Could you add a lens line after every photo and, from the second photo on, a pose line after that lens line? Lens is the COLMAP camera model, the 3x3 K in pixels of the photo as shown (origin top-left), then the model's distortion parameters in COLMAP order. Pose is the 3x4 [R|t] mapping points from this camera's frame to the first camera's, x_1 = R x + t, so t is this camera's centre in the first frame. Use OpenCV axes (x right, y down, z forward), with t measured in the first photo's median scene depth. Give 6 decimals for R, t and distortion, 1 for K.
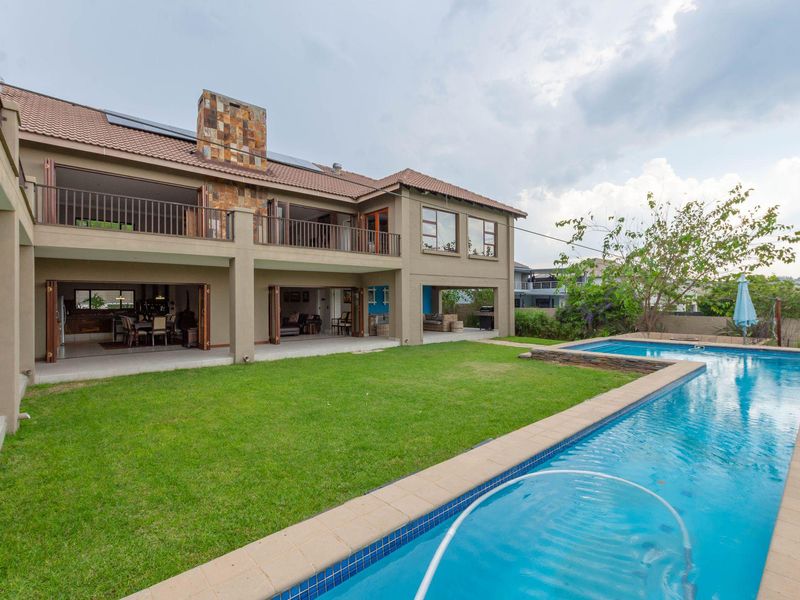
lens RADIAL K [[387.8, 0, 402.6], [0, 387.8, 300.0], [0, 0, 1]] dist [0.003769, -0.000022]
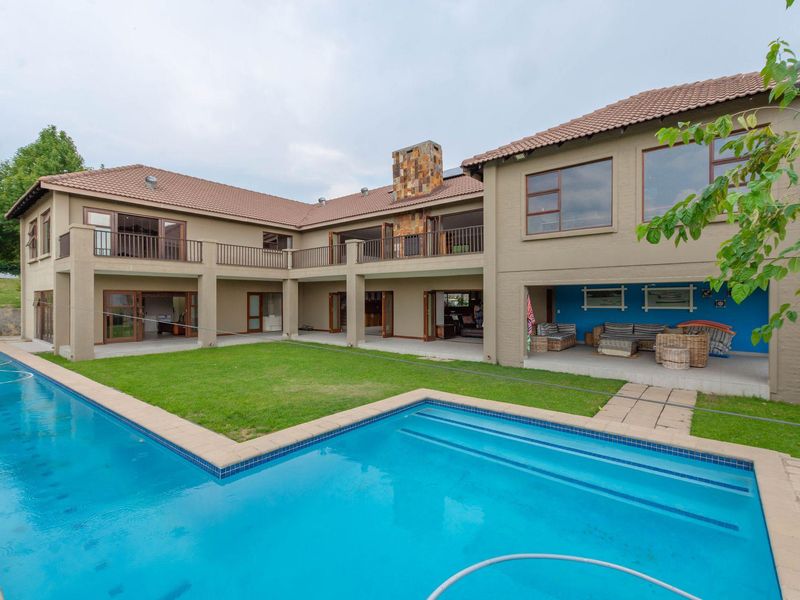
lens RADIAL K [[387.8, 0, 402.6], [0, 387.8, 300.0], [0, 0, 1]] dist [0.003769, -0.000022]
pose [[0.171133, 0.008798, -0.985209, 0.825571], [-0.000437, 0.999961, 0.008854, -0.019939], [0.985248, -0.001084, 0.171130, 0.747977]]
